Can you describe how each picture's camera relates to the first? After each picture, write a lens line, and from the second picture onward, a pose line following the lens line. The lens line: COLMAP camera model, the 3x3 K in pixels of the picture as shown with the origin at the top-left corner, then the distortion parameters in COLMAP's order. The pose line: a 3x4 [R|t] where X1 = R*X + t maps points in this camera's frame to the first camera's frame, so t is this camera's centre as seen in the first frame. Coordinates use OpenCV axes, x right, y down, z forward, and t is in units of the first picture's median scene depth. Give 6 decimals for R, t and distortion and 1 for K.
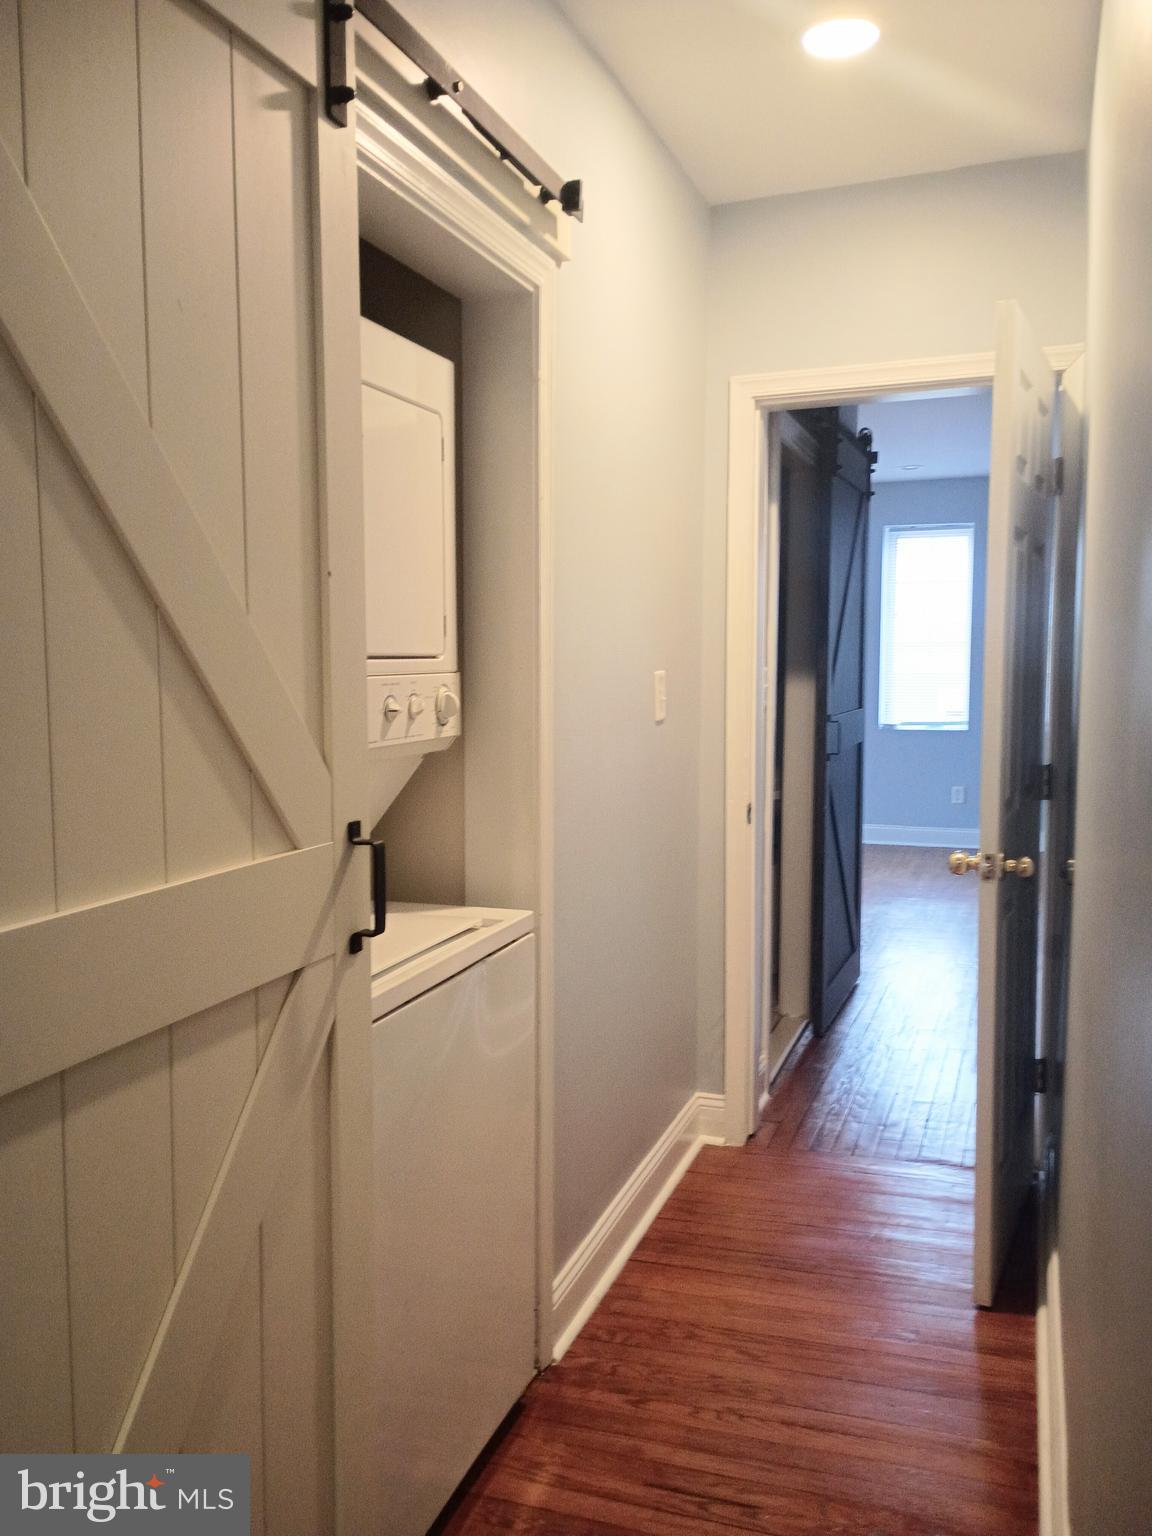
lens RADIAL K [[1284.3, 0, 571.2], [0, 1284.3, 769.7], [0, 0, 1]] dist [0.048583, -0.046955]
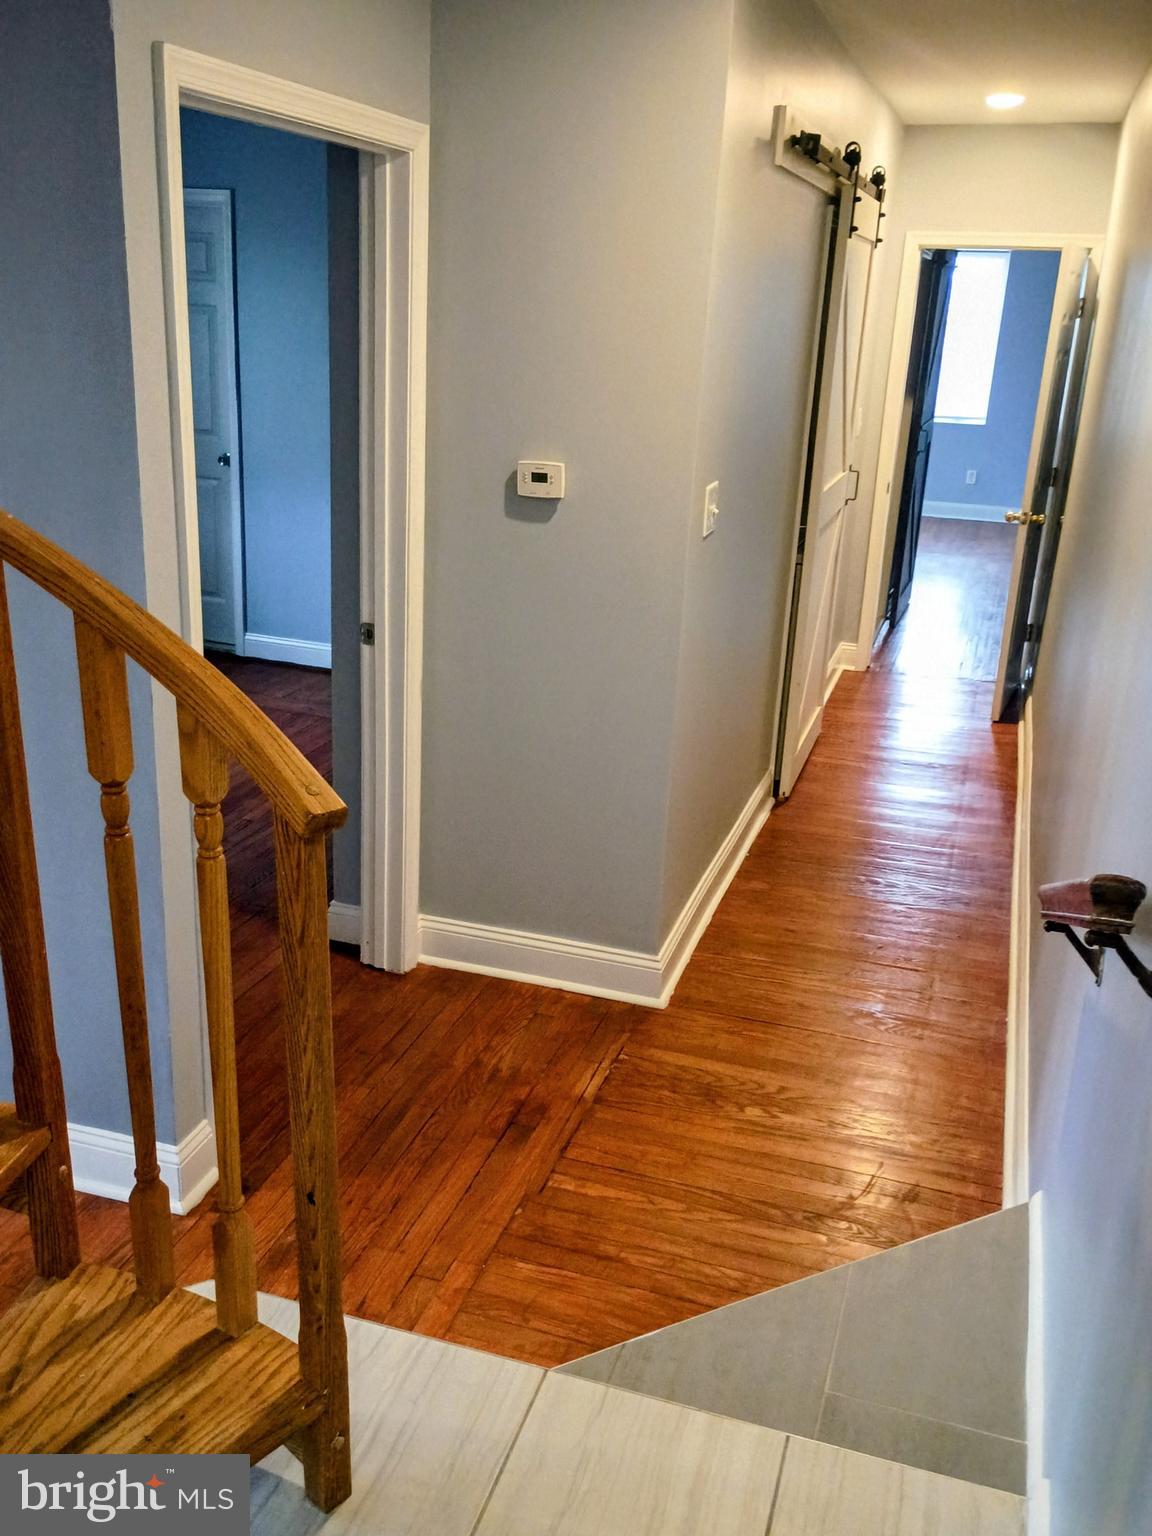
lens RADIAL K [[1392.8, 0, 576.0], [0, 1392.8, 768.0], [0, 0, 1]] dist [0.012079, 0.006992]
pose [[0.997807, 0.036138, 0.055457, -0.435130], [-0.048339, 0.970175, 0.237536, -0.029773], [-0.045219, -0.239696, 0.969794, -1.070301]]
